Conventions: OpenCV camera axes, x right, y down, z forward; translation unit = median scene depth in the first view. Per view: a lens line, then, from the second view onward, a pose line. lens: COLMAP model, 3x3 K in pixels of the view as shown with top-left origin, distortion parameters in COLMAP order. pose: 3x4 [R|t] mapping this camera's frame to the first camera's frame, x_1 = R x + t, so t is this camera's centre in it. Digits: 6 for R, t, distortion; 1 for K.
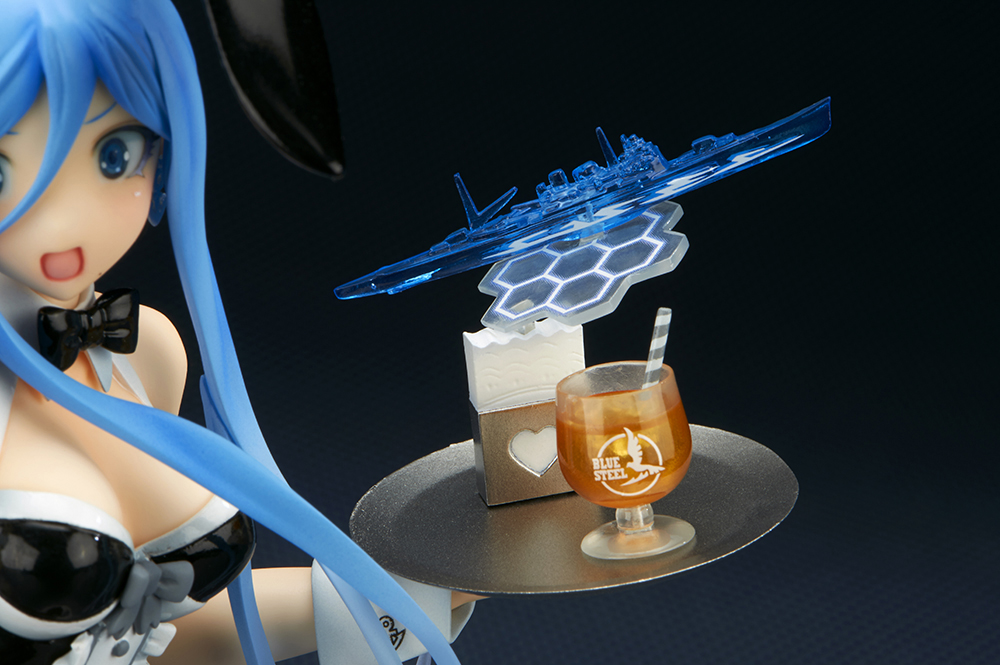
lens RADIAL K [[4102.3, 0, 500.0], [0, 4102.3, 332.5], [0, 0, 1]] dist [-0.182069, -3.855815]
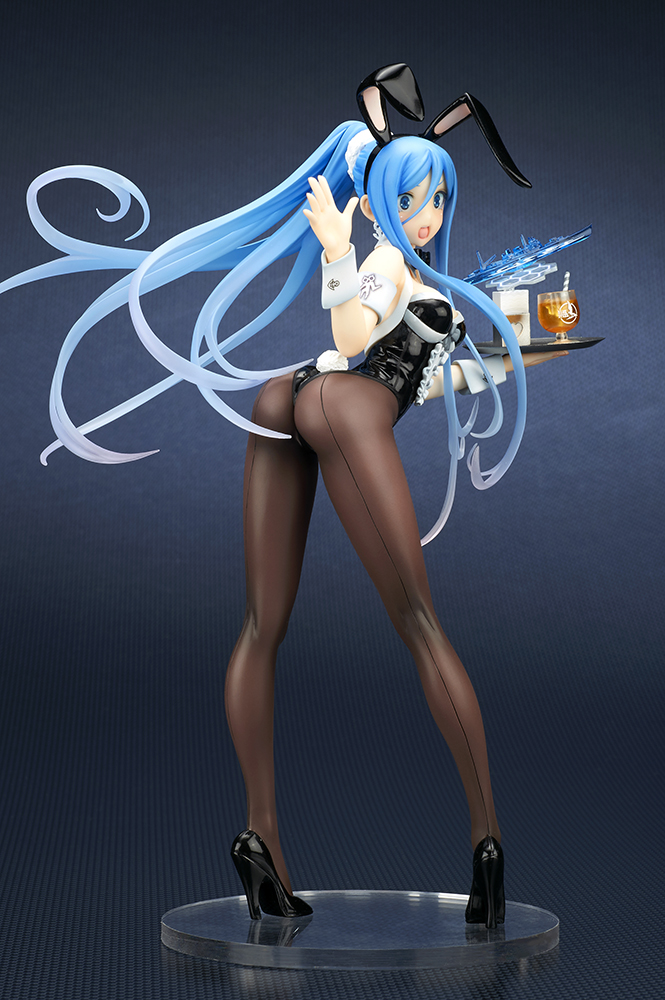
lens RADIAL K [[4015.0, 0, 332.5], [0, 4015.0, 500.0], [0, 0, 1]] dist [0.296358, 0.495756]
pose [[0.919521, 0.011838, 0.392862, -1.417950], [0.105406, 0.955504, -0.275503, 1.052896], [-0.378643, 0.294741, 0.877358, -1.706815]]
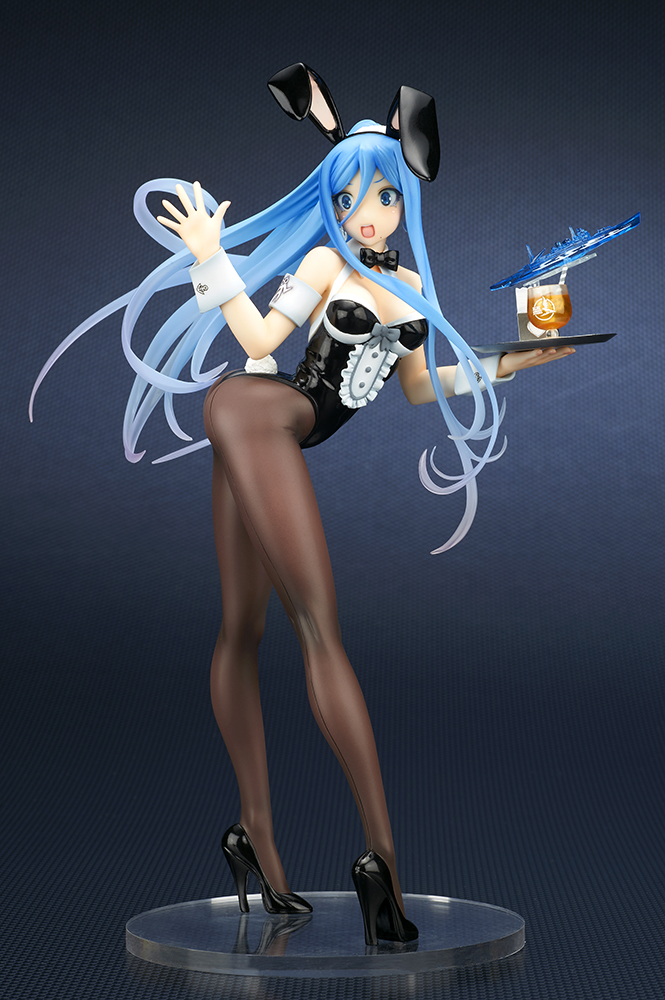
lens RADIAL K [[4015.0, 0, 332.5], [0, 4015.0, 500.0], [0, 0, 1]] dist [0.296358, 0.495756]
pose [[0.922483, 0.029030, -0.384944, 1.075713], [-0.134346, 0.958976, -0.249631, 0.965836], [0.361905, 0.281996, 0.888540, -1.732634]]
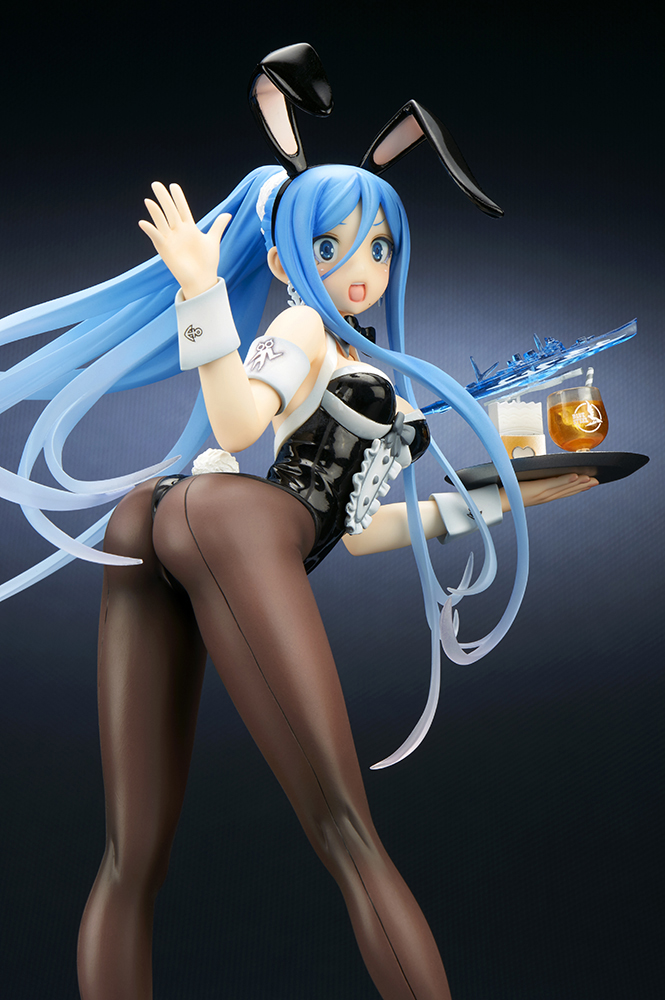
lens RADIAL K [[3834.7, 0, 332.5], [0, 3834.7, 500.0], [0, 0, 1]] dist [-0.225896, -0.257693]
pose [[0.969179, 0.044534, 0.242300, -0.624272], [0.081563, 0.870055, -0.486160, 1.104970], [-0.232465, 0.490939, 0.839606, -0.717771]]
